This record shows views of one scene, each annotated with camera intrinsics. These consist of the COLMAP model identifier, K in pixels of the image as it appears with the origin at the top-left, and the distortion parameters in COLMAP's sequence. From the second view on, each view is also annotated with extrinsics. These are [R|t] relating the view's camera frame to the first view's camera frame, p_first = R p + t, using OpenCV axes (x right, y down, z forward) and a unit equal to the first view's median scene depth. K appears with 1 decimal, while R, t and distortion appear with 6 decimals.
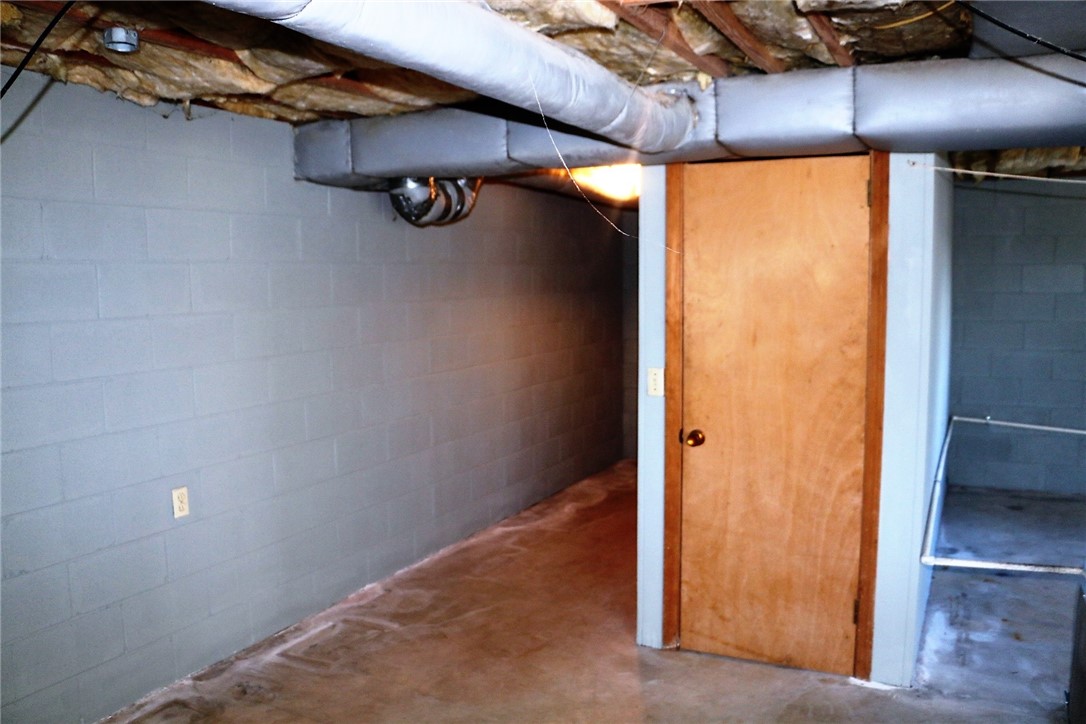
lens RADIAL K [[874.1, 0, 553.4], [0, 874.1, 370.0], [0, 0, 1]] dist [-0.177282, 0.144913]
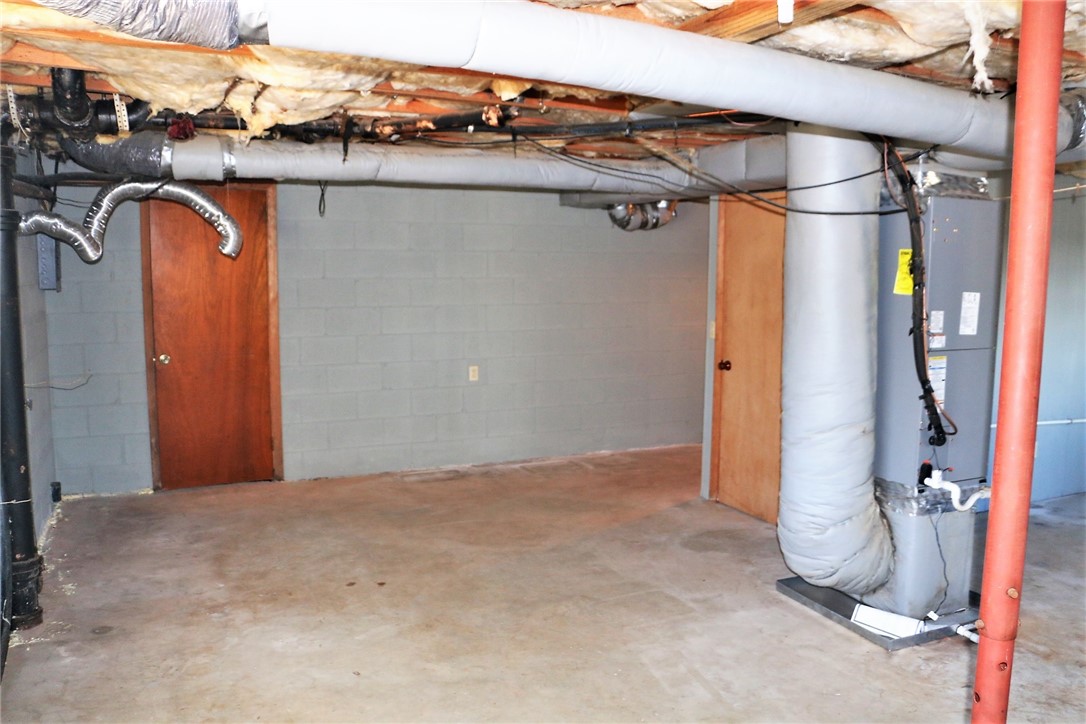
lens RADIAL K [[874.1, 0, 553.4], [0, 874.1, 370.0], [0, 0, 1]] dist [-0.177282, 0.144913]
pose [[0.784386, 0.093920, -0.613121, 0.891456], [-0.081152, 0.995512, 0.048676, 0.033330], [0.614941, 0.011575, 0.788488, -0.455919]]
